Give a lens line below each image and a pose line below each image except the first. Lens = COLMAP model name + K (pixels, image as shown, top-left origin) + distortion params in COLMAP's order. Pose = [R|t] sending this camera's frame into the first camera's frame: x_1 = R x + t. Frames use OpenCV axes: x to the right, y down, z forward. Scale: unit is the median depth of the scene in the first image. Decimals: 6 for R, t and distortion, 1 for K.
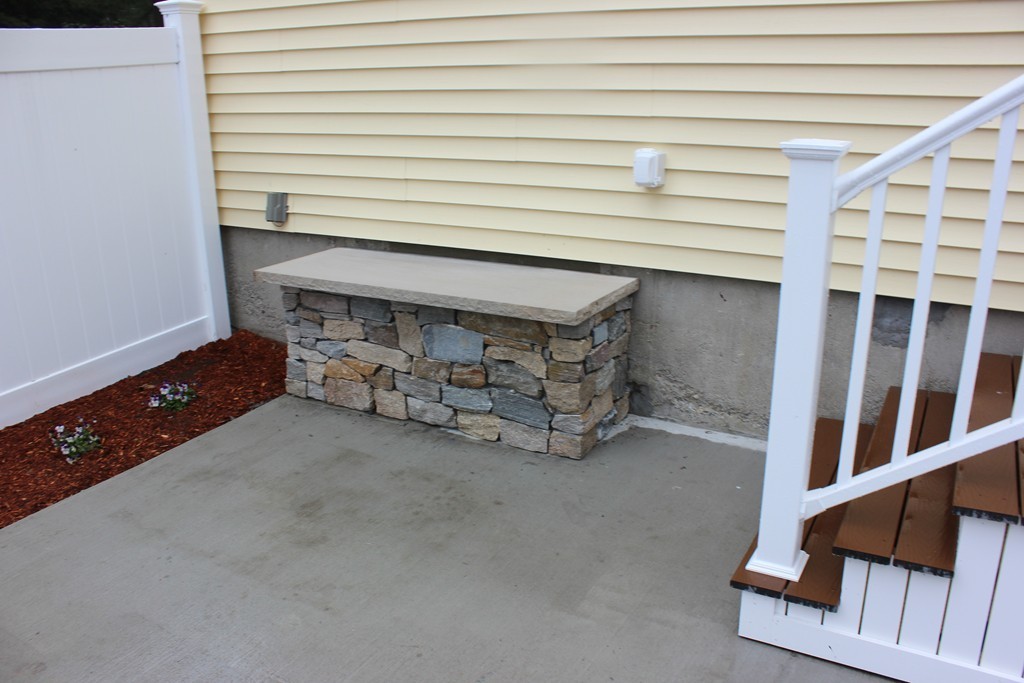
lens RADIAL K [[881.9, 0, 512.0], [0, 881.9, 341.5], [0, 0, 1]] dist [-0.163074, 0.194698]
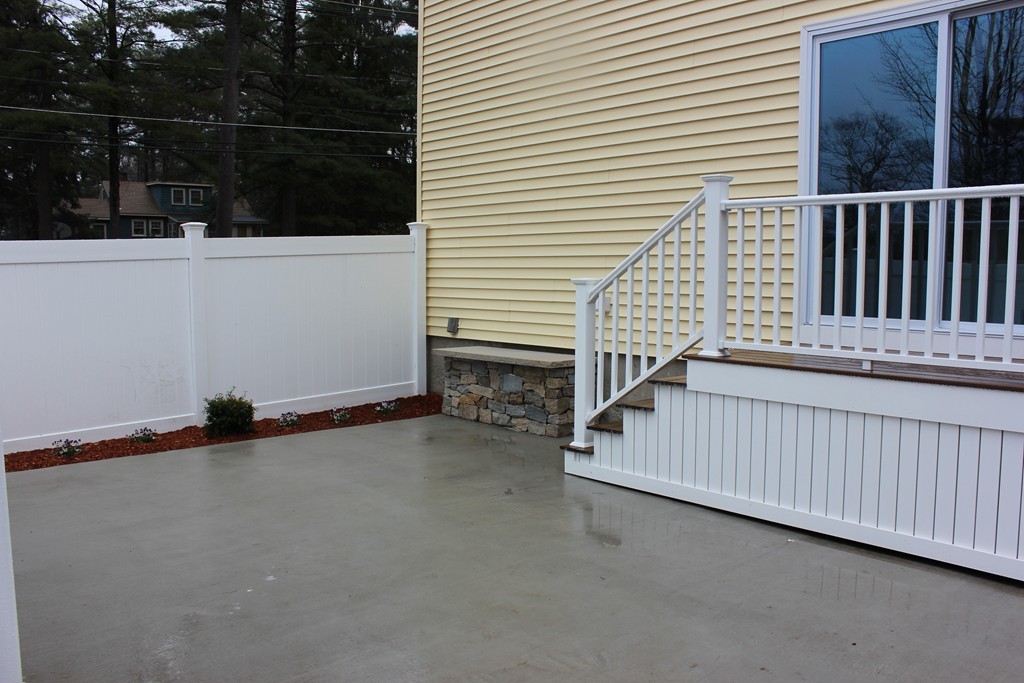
lens RADIAL K [[881.9, 0, 512.0], [0, 881.9, 341.5], [0, 0, 1]] dist [-0.163074, 0.194698]
pose [[0.949735, 0.045512, -0.309730, 0.540415], [-0.113145, 0.972399, -0.204055, 0.310550], [0.291895, 0.228842, 0.928670, -0.908338]]
